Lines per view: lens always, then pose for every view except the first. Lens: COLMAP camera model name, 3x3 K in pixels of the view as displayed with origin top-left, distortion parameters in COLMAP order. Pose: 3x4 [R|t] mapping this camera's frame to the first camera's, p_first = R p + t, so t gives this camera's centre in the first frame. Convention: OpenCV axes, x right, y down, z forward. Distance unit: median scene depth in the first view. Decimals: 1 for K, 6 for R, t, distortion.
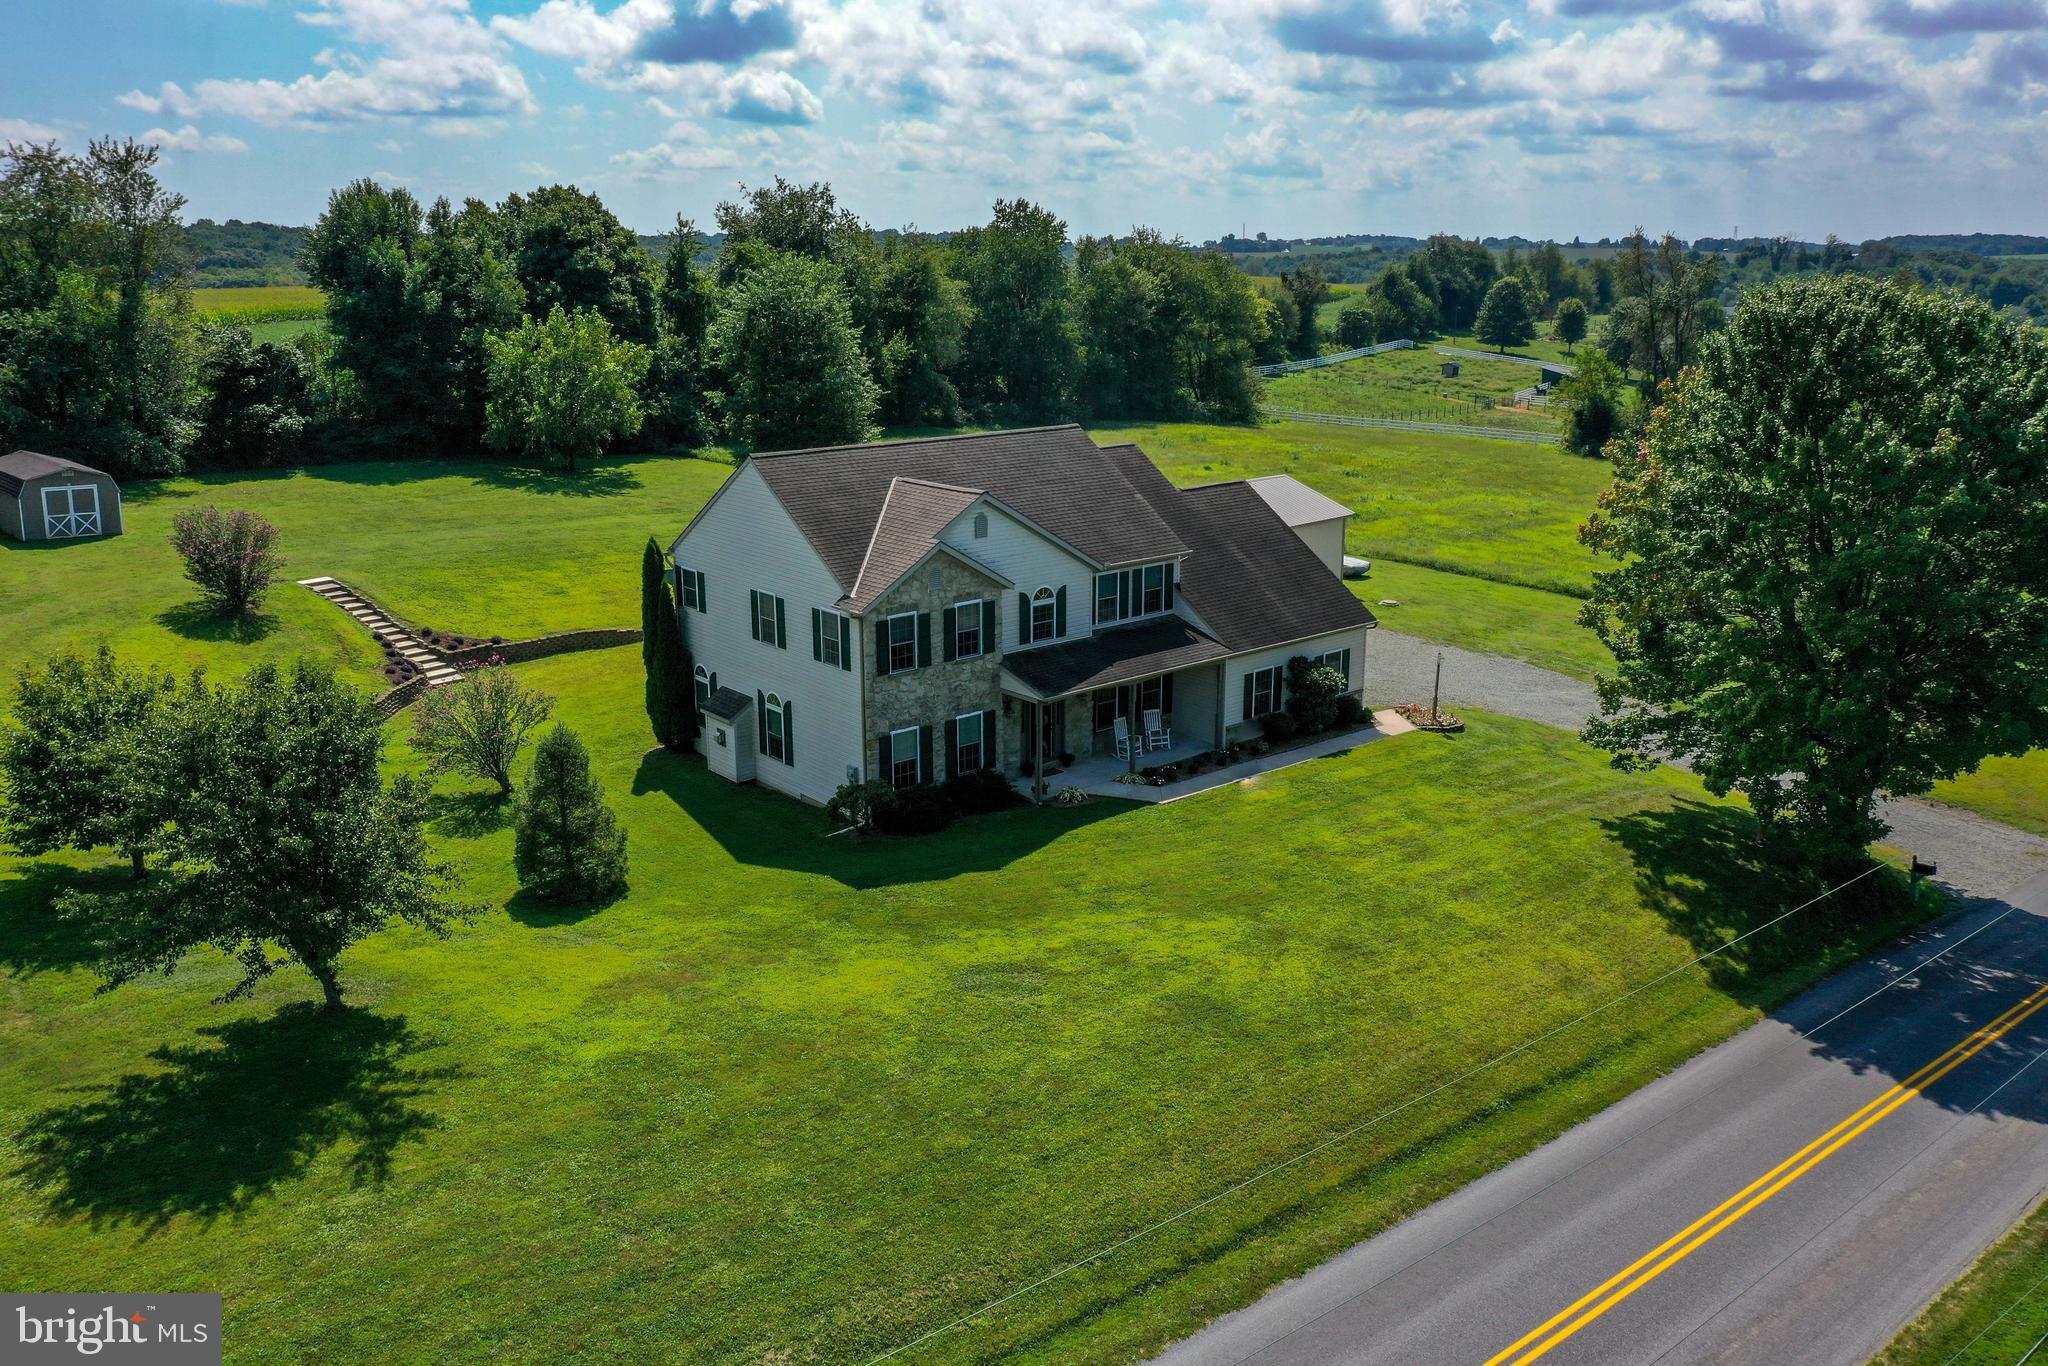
lens RADIAL K [[1562.9, 0, 1018.0], [0, 1562.9, 671.5], [0, 0, 1]] dist [-0.001890, -0.009961]
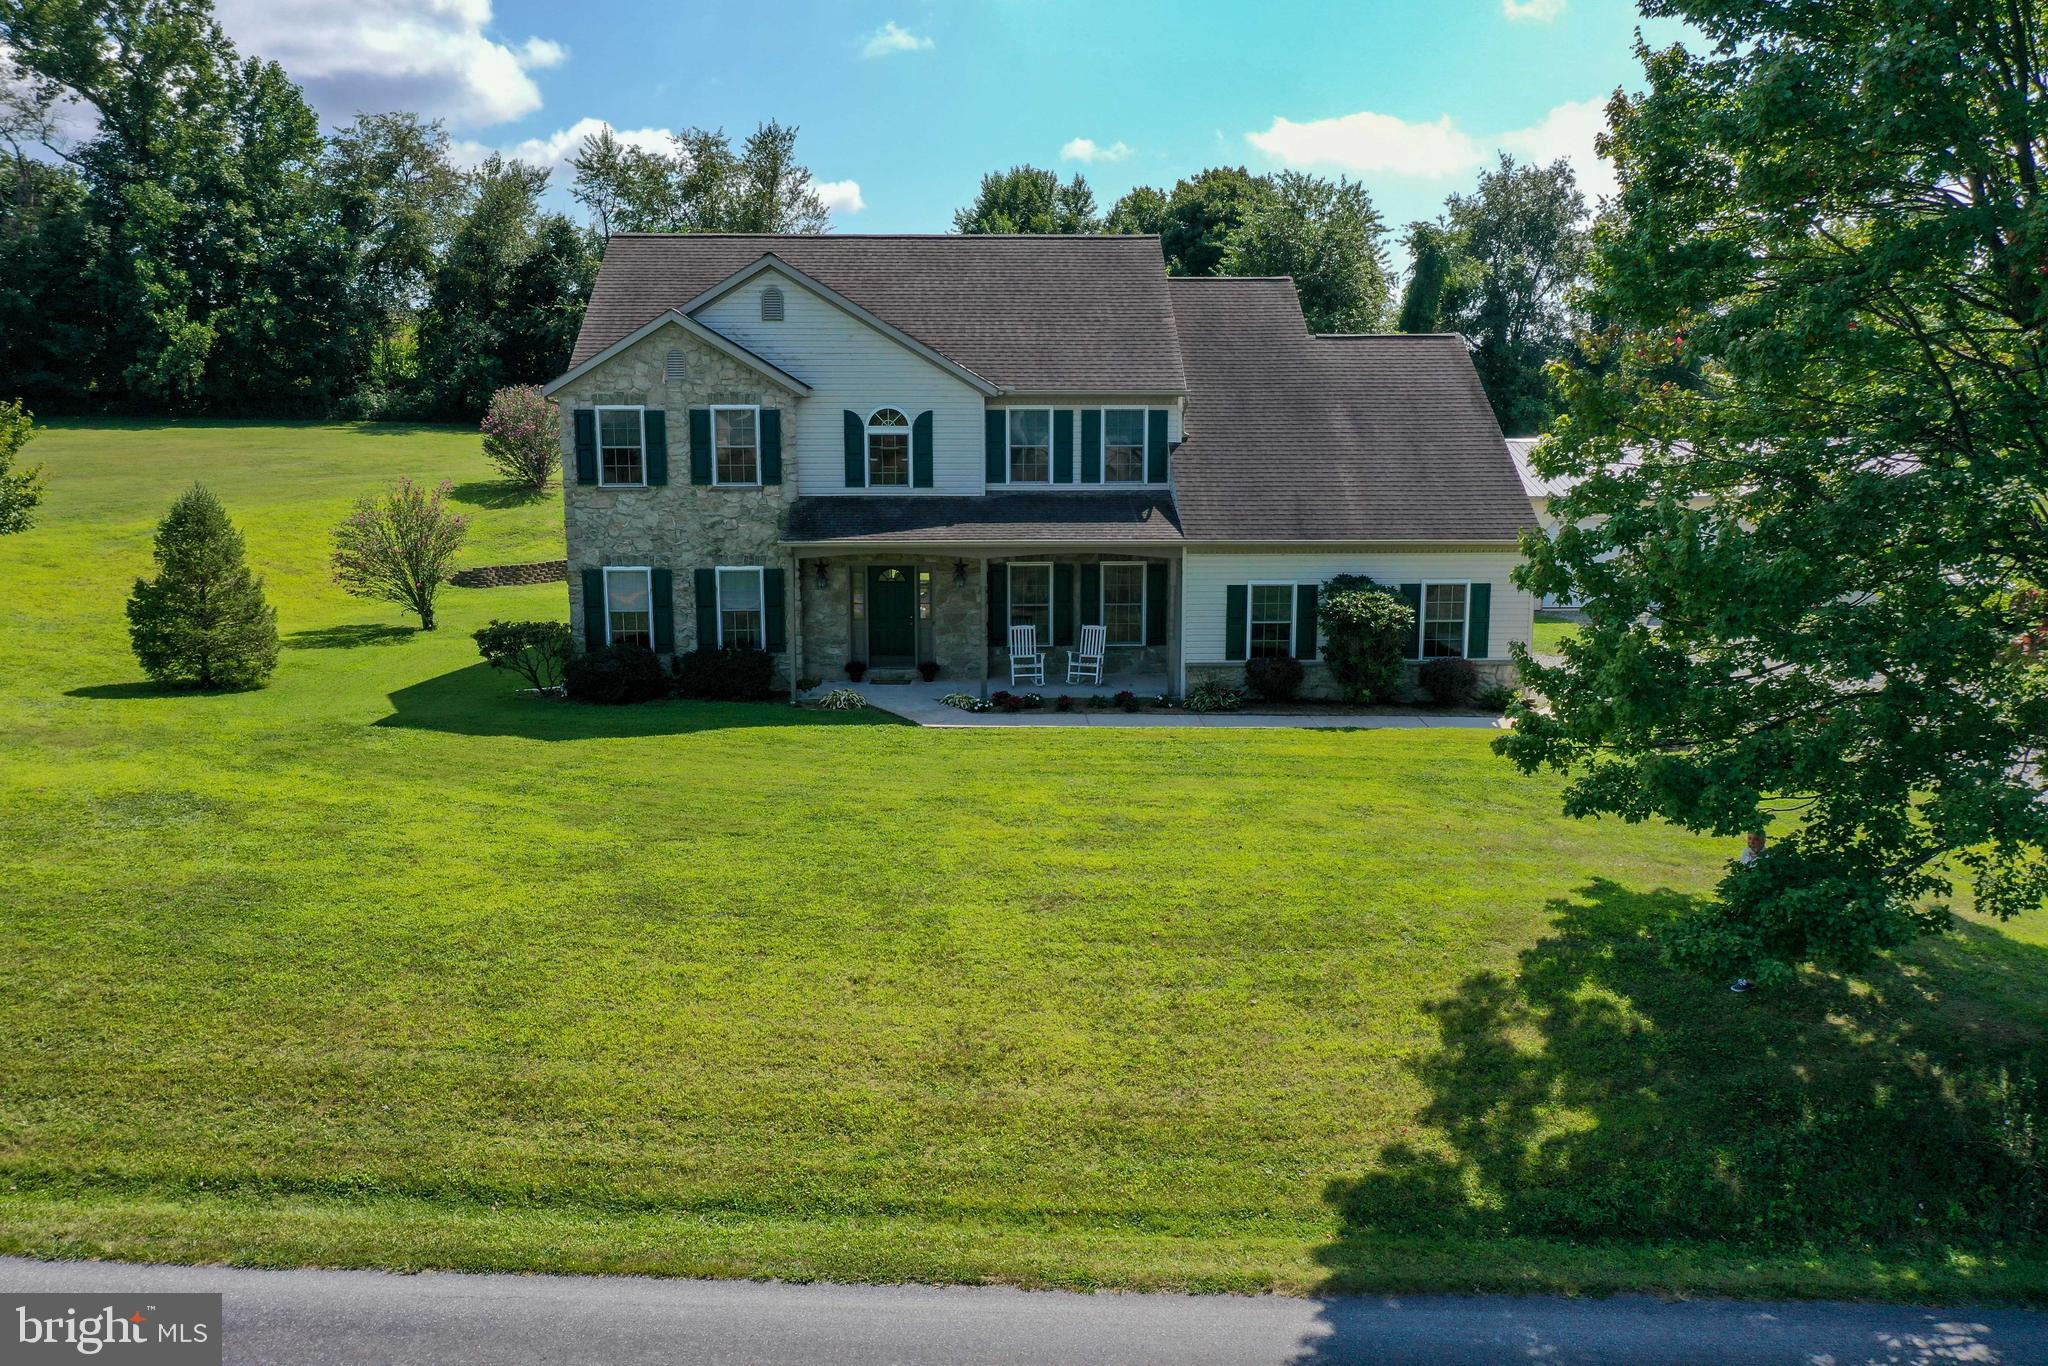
lens RADIAL K [[1562.9, 0, 1019.0], [0, 1562.9, 698.7], [0, 0, 1]] dist [-0.001890, -0.009961]
pose [[0.792170, 0.124671, -0.597431, 0.514654], [-0.159243, 0.987226, -0.005136, 0.071015], [0.589159, 0.099206, 0.801904, 0.507733]]
